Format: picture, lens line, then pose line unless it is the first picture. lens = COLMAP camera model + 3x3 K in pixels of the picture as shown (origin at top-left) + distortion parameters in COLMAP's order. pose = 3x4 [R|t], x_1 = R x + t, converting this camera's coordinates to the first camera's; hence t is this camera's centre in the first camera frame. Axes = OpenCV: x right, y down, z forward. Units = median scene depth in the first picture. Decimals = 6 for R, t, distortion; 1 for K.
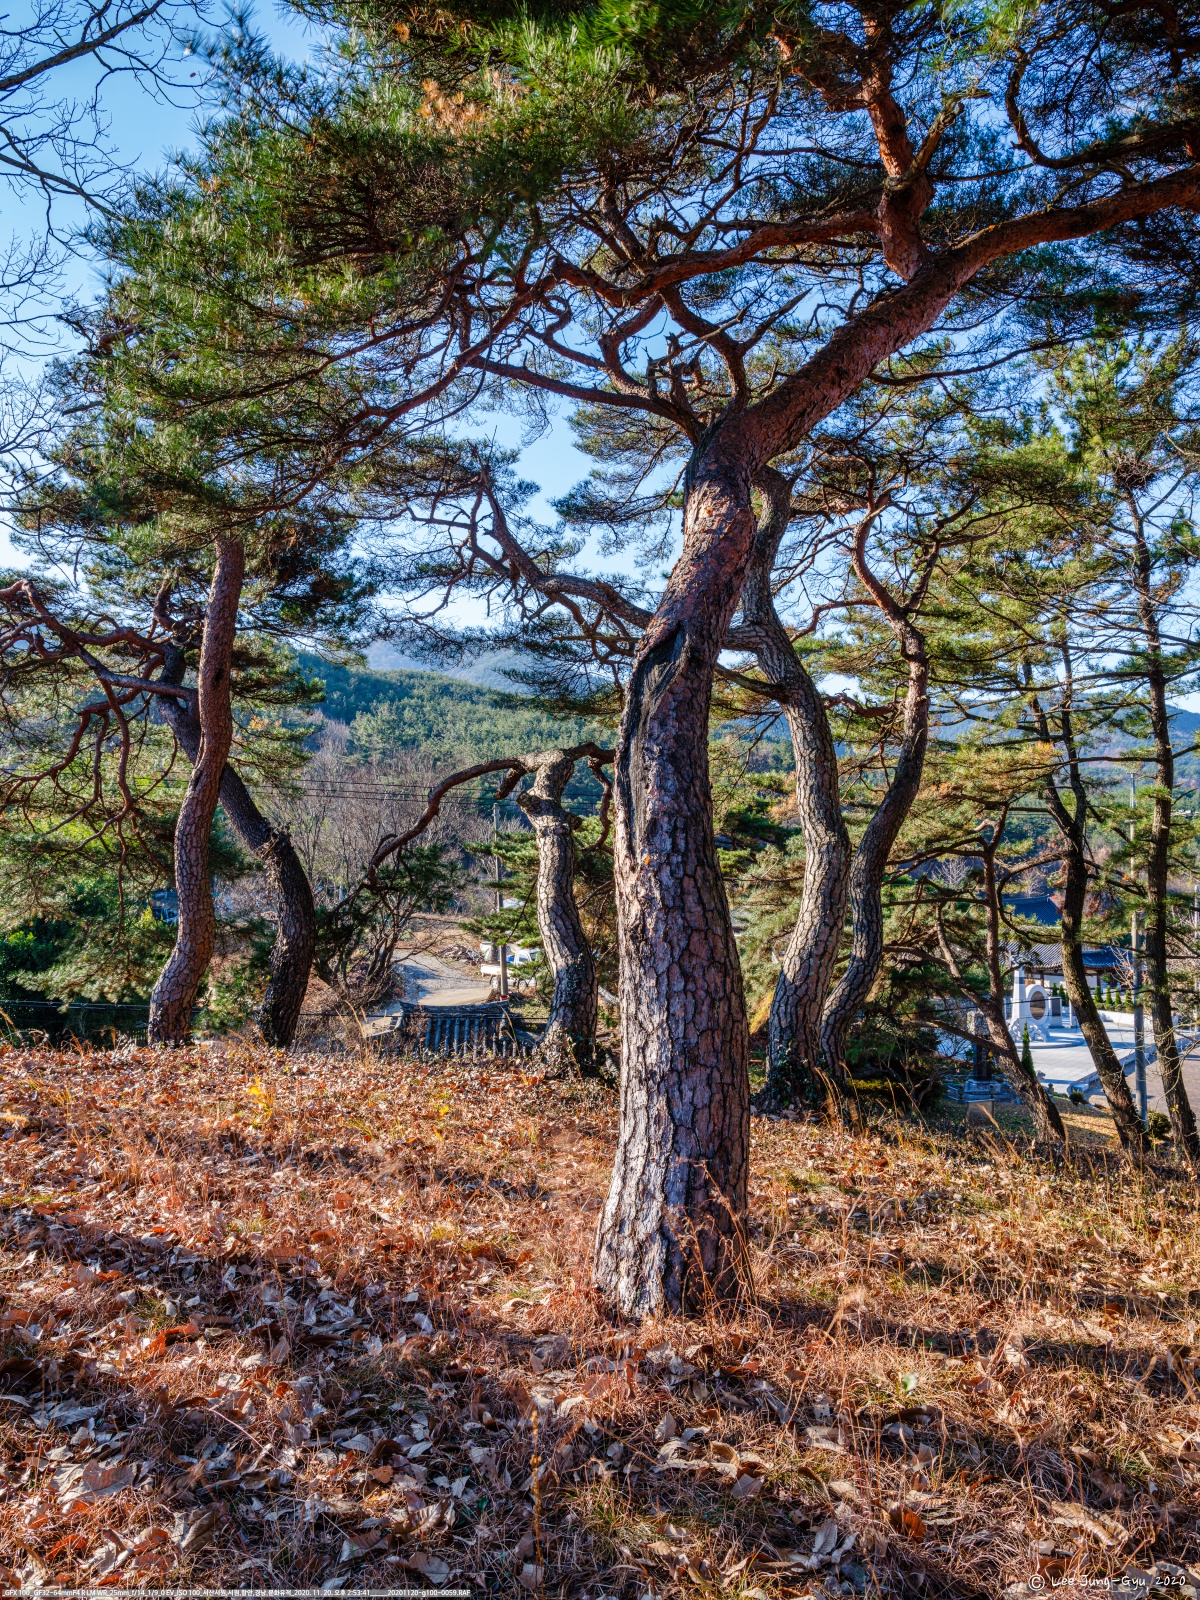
lens RADIAL K [[1194.4, 0, 599.3], [0, 1194.4, 801.5], [0, 0, 1]] dist [-0.006949, 0.001067]
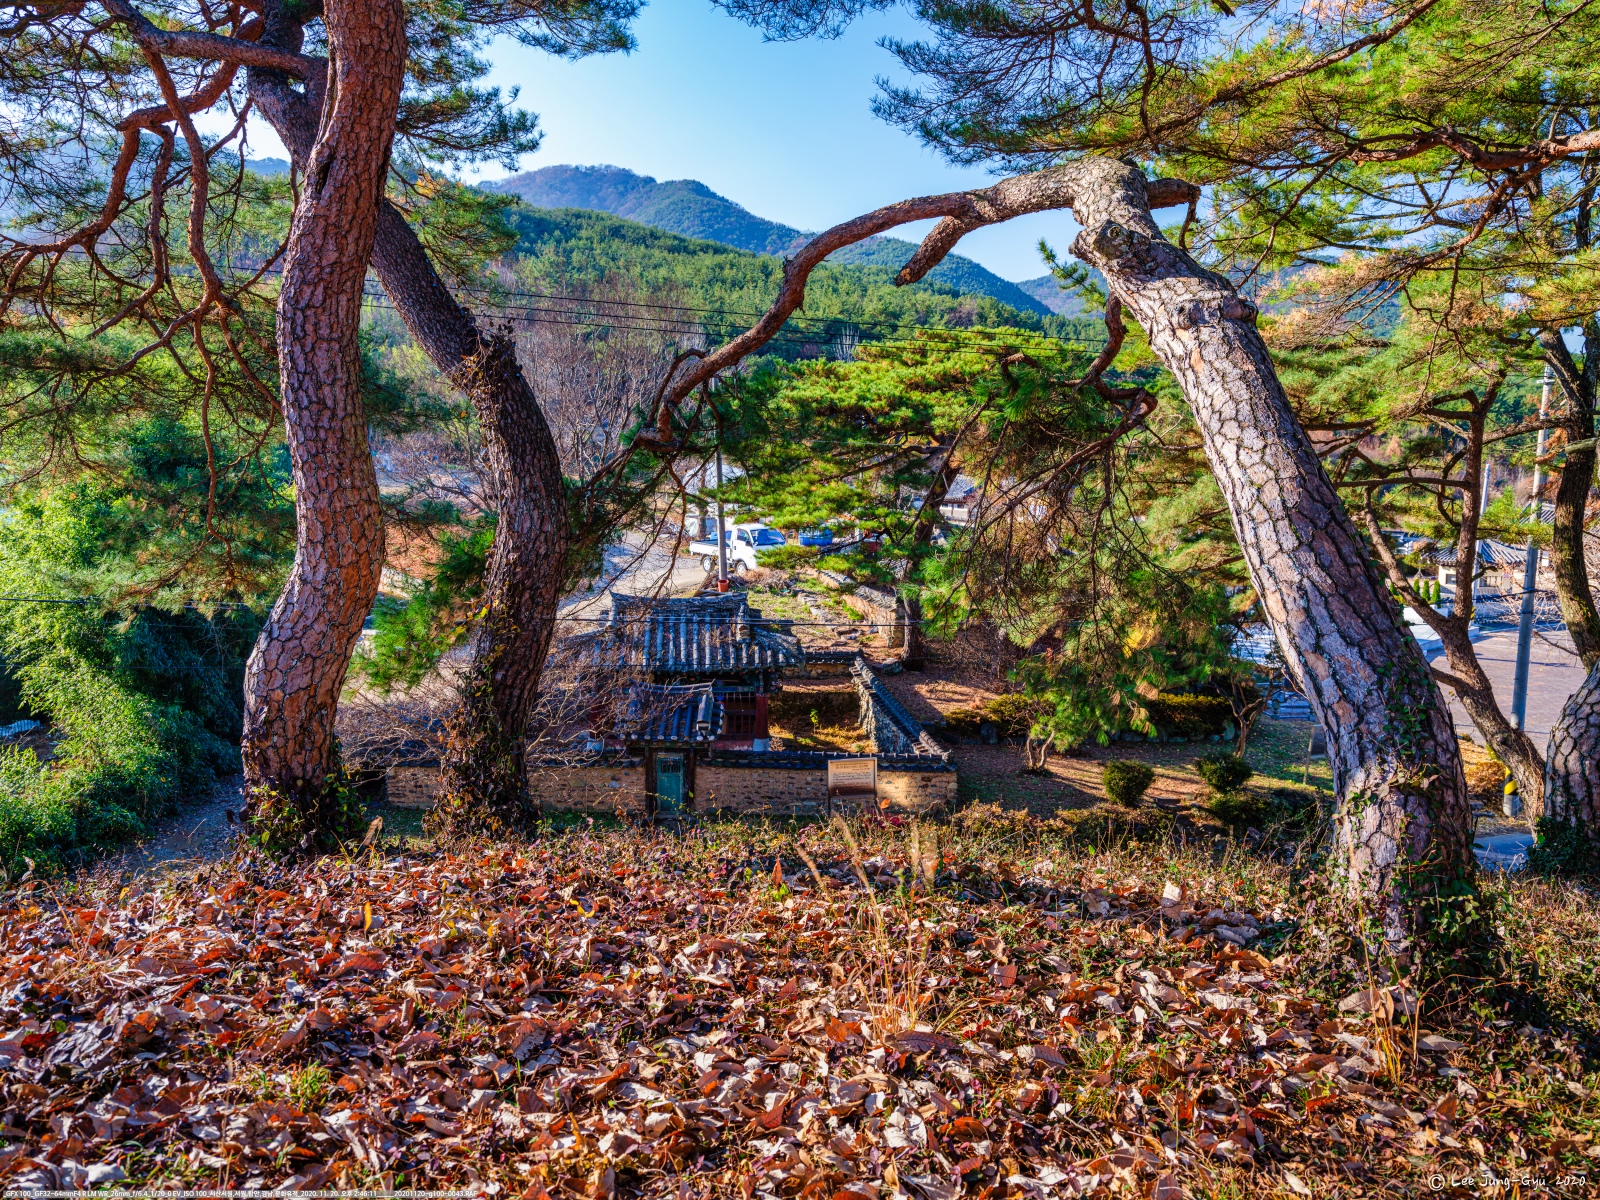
lens RADIAL K [[1244.5, 0, 795.9], [0, 1244.5, 595.1], [0, 0, 1]] dist [-0.001468, -0.008274]
pose [[0.999692, 0.016063, 0.018921, -0.218832], [-0.019270, 0.982776, 0.183796, 0.051768], [-0.015643, -0.184104, 0.982782, 0.667379]]
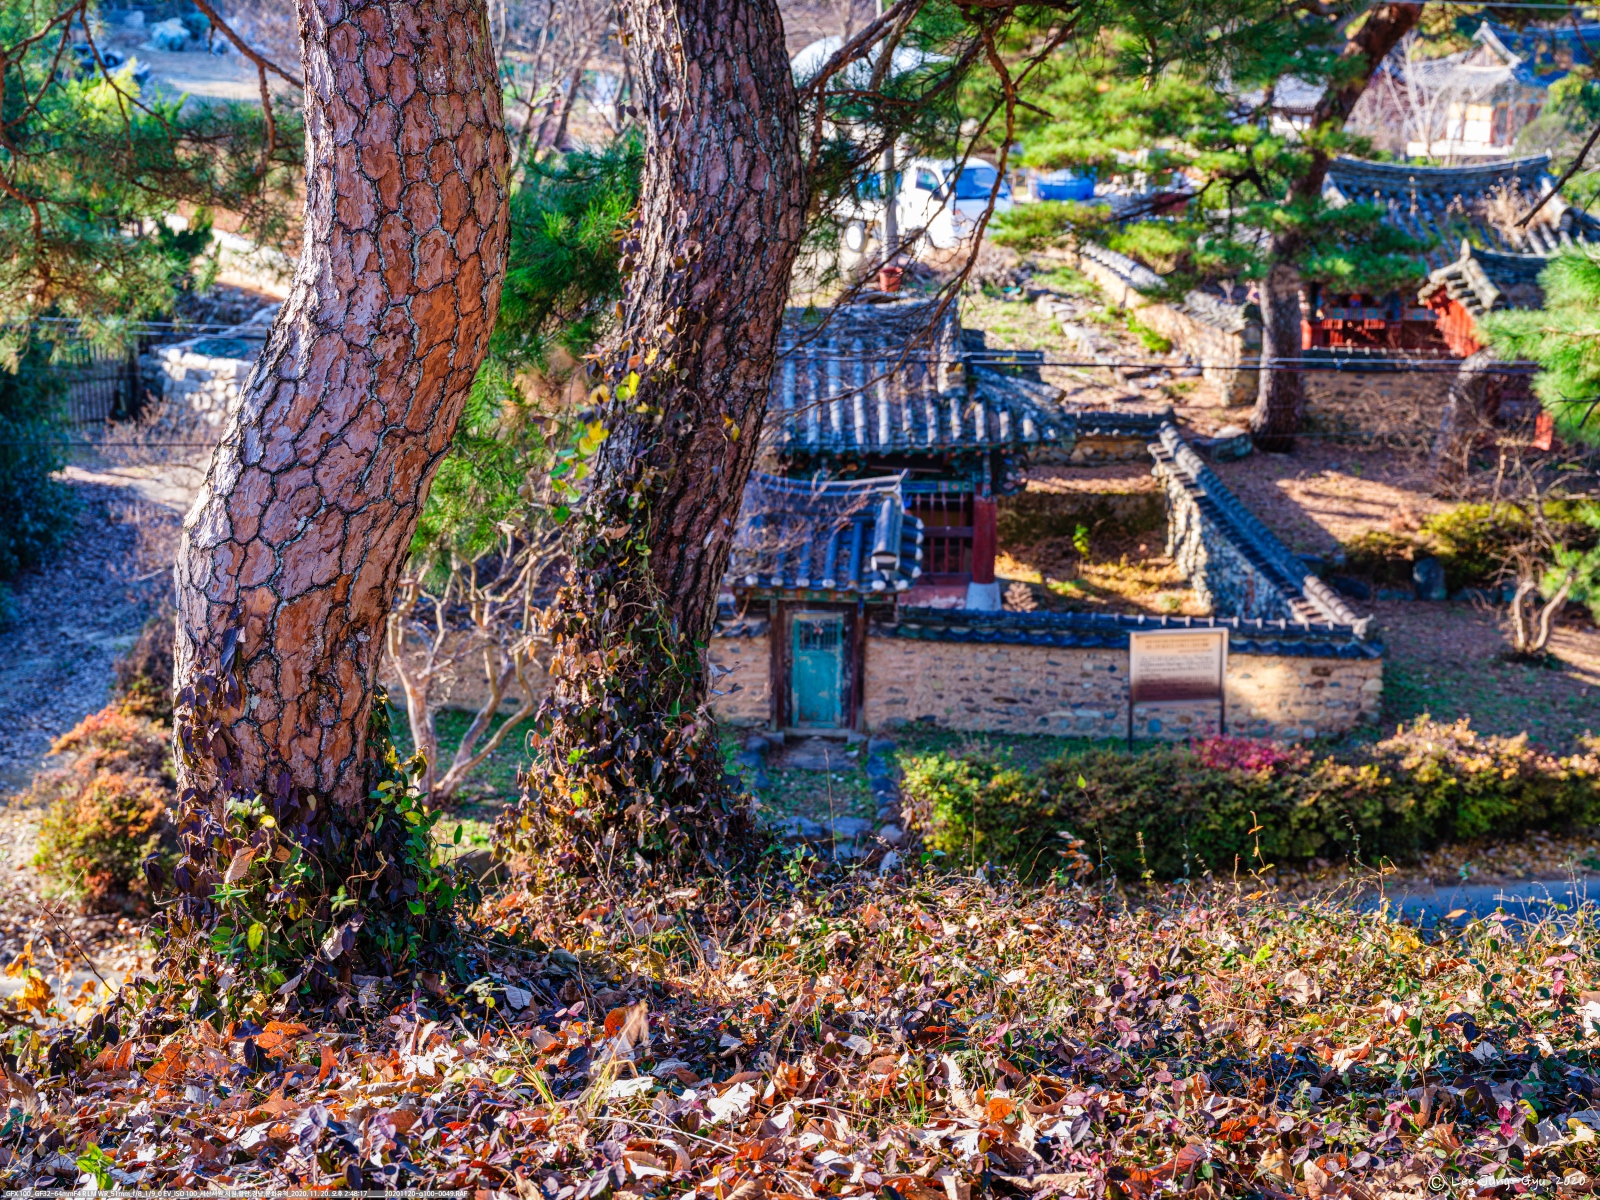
lens RADIAL K [[2310.6, 0, 800.0], [0, 2310.6, 600.0], [0, 0, 1]] dist [0.117001, -0.633681]
pose [[0.998160, 0.030436, -0.052446, -0.317918], [-0.012482, 0.949512, 0.313483, 0.066047], [0.059339, -0.312252, 0.948144, 0.808018]]
